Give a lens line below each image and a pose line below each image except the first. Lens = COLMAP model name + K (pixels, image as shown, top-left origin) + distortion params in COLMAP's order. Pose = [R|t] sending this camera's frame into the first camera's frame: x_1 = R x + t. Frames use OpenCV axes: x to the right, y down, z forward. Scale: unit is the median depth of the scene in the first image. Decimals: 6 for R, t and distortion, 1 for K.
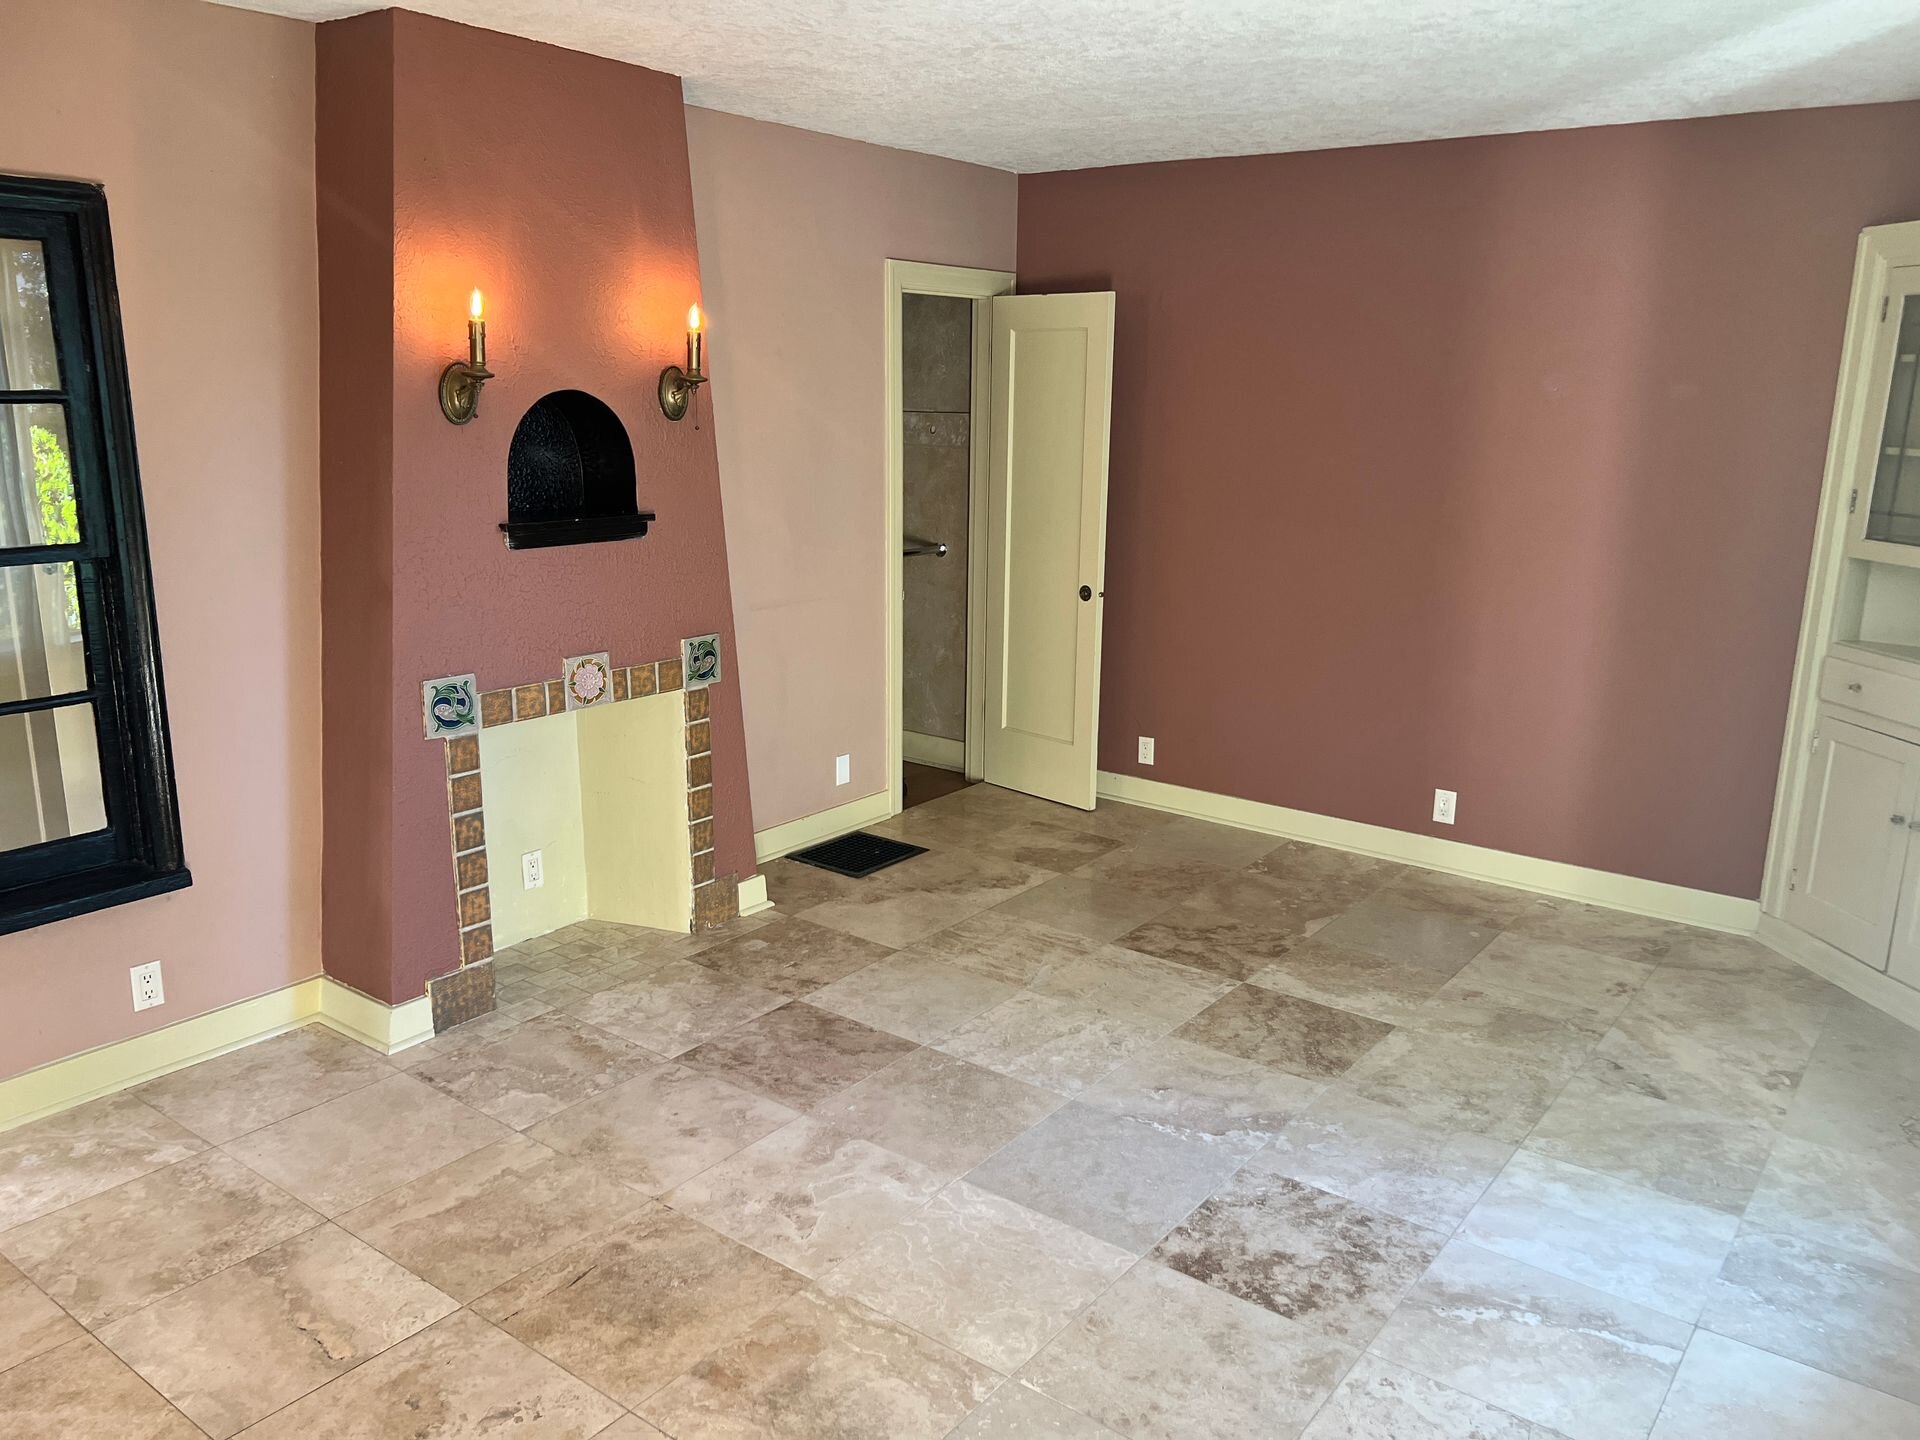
lens RADIAL K [[1466.1, 0, 960.0], [0, 1466.1, 720.0], [0, 0, 1]] dist [0.041567, -0.004796]
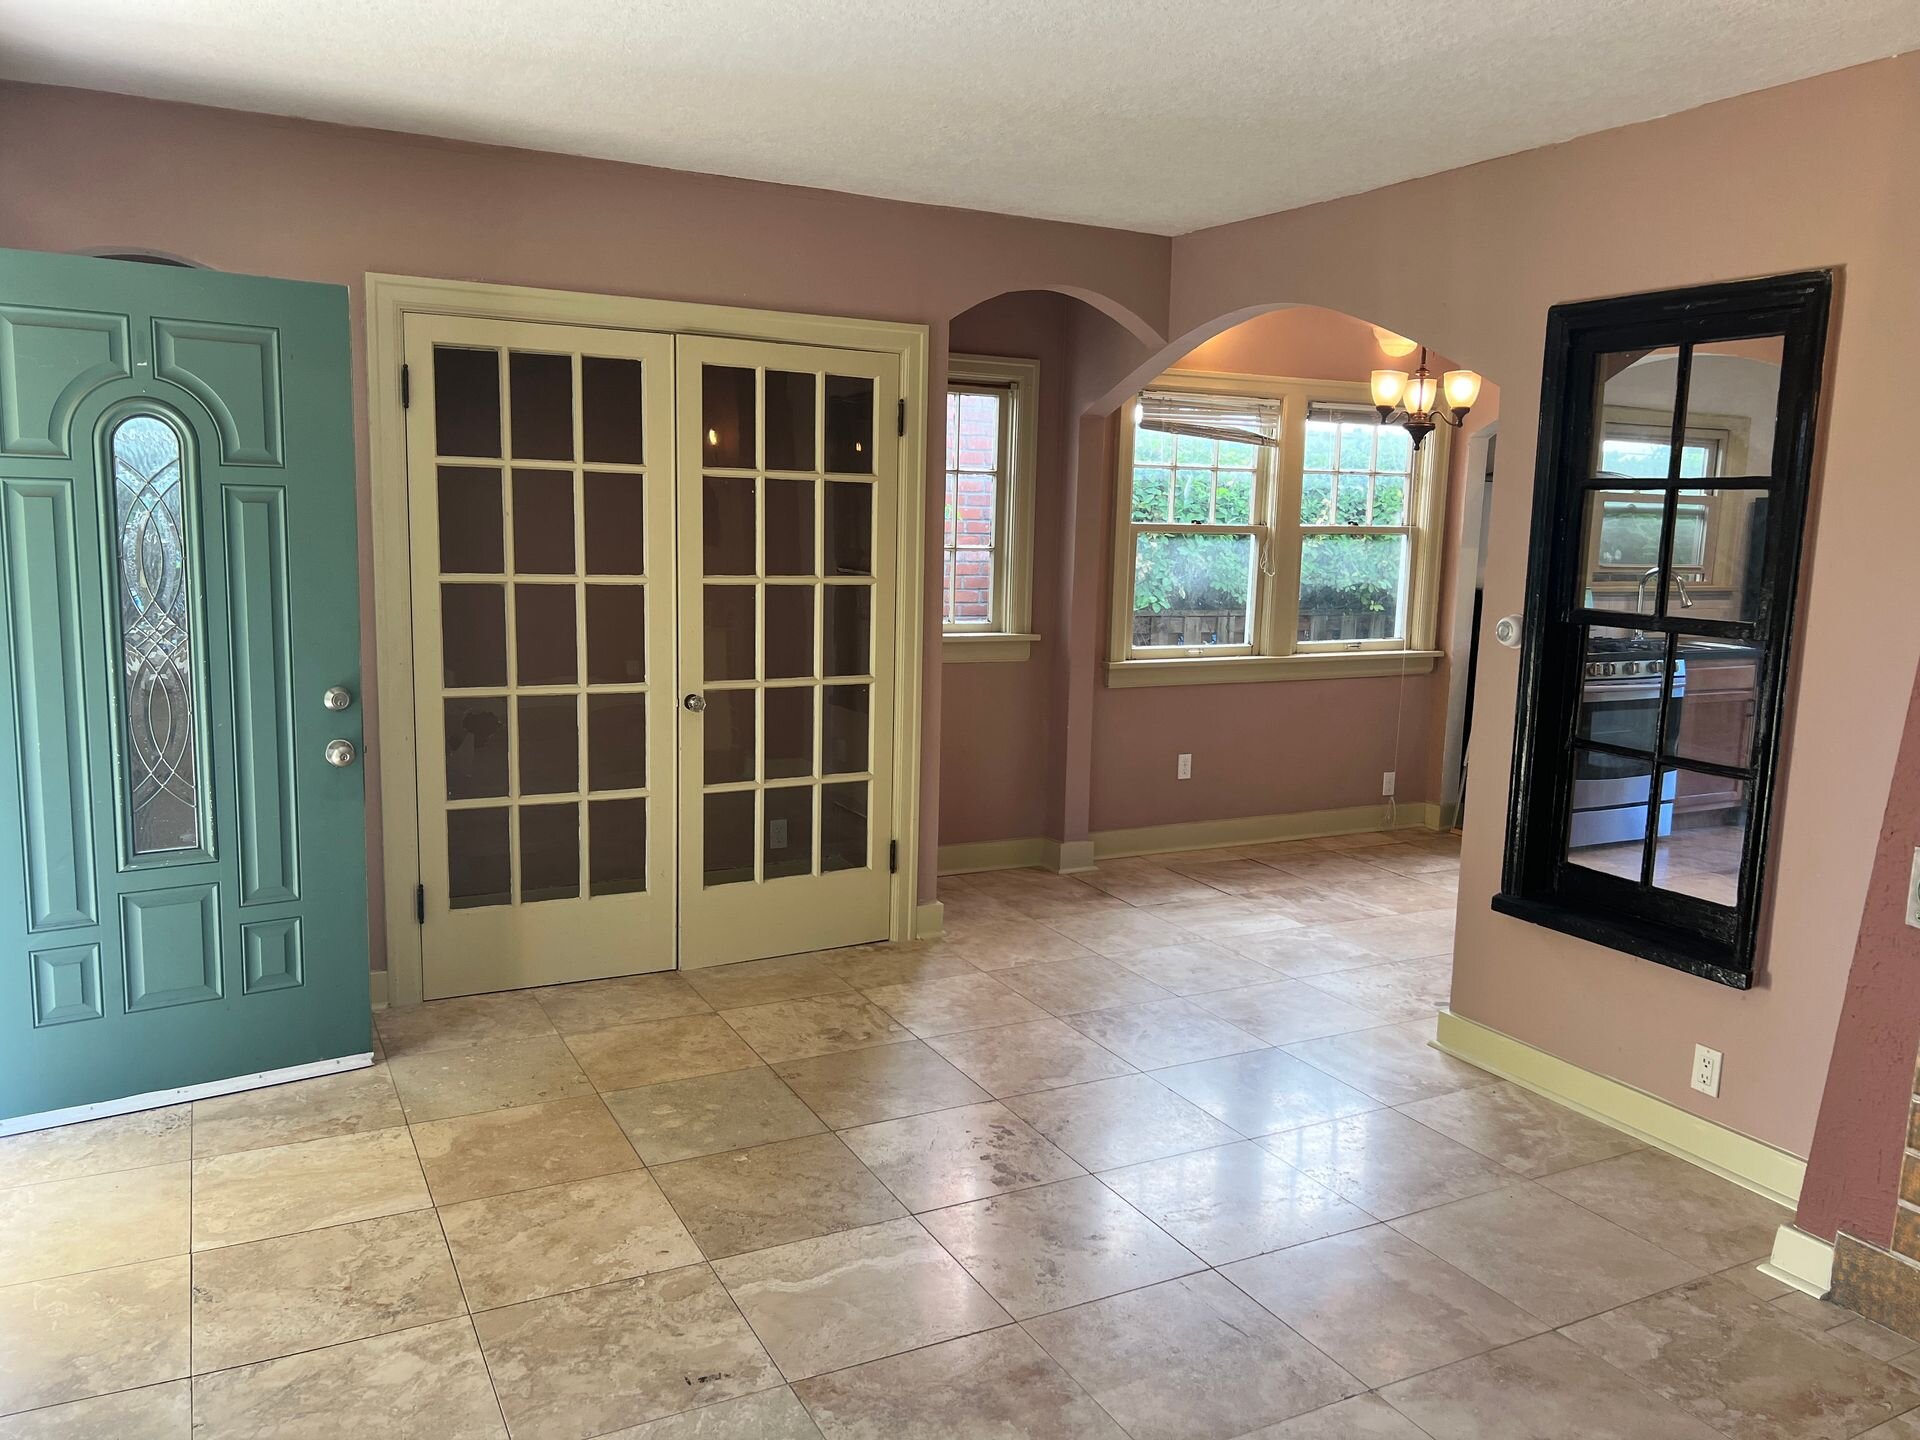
lens RADIAL K [[1466.1, 0, 960.0], [0, 1466.1, 720.0], [0, 0, 1]] dist [0.041567, -0.004796]
pose [[-0.424503, 0.107981, -0.898965, 0.541714], [-0.233726, 0.946144, 0.224017, -0.151085], [0.874740, 0.305207, -0.376403, 0.886361]]
